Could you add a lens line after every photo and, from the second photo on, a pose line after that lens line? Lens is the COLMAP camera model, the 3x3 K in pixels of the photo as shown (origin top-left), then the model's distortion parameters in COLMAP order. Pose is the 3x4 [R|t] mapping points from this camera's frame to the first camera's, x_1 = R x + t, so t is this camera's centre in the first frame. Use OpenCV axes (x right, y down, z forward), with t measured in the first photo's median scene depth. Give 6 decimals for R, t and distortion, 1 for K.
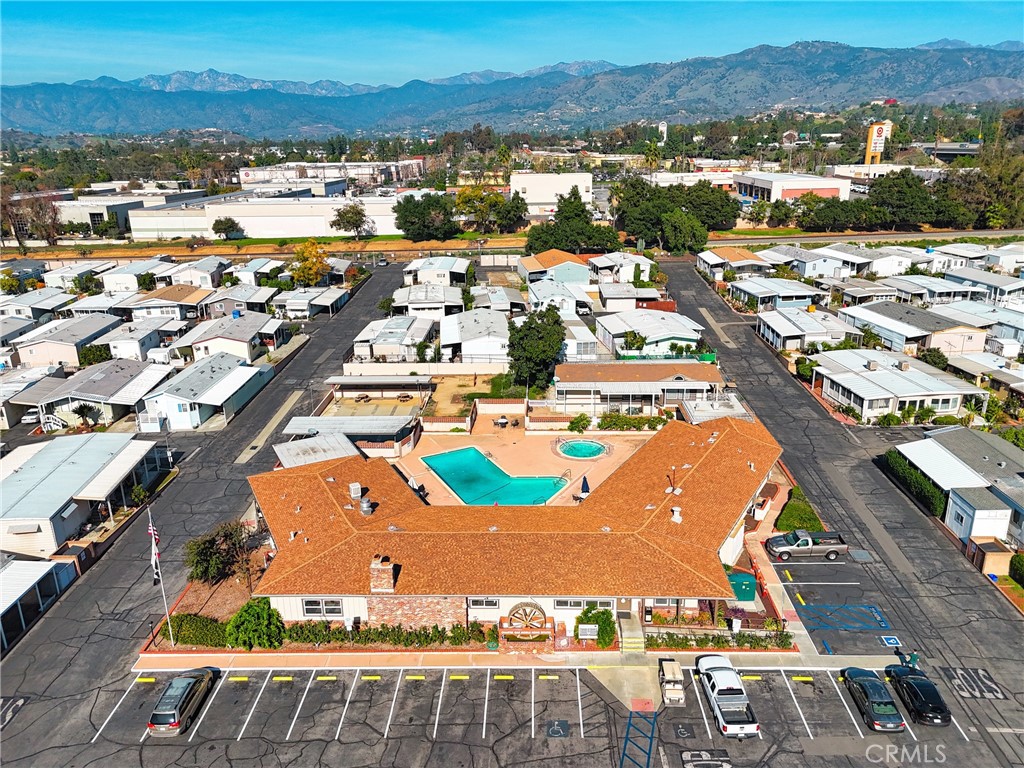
lens RADIAL K [[755.4, 0, 512.0], [0, 755.4, 384.0], [0, 0, 1]] dist [0.064971, -0.064326]
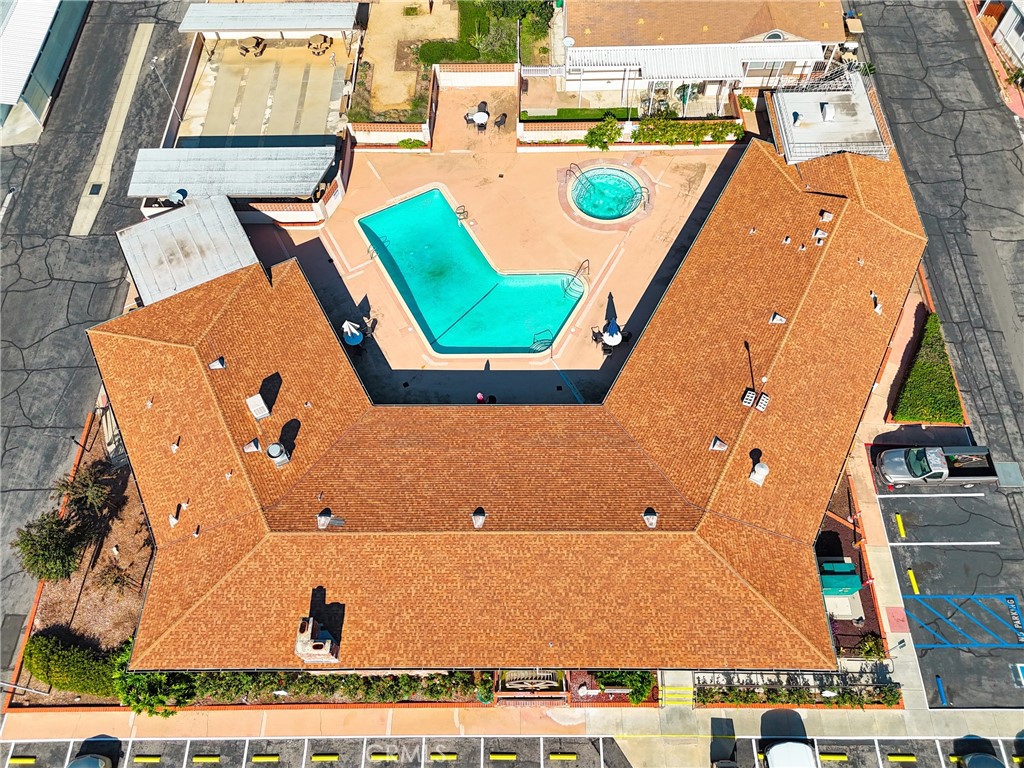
lens RADIAL K [[755.4, 0, 512.0], [0, 755.4, 384.0], [0, 0, 1]] dist [0.064971, -0.064326]
pose [[0.999535, -0.027726, 0.012669, -0.000704], [0.011997, 0.739850, 0.672664, -0.272335], [-0.028024, -0.672200, 0.739839, 0.483360]]
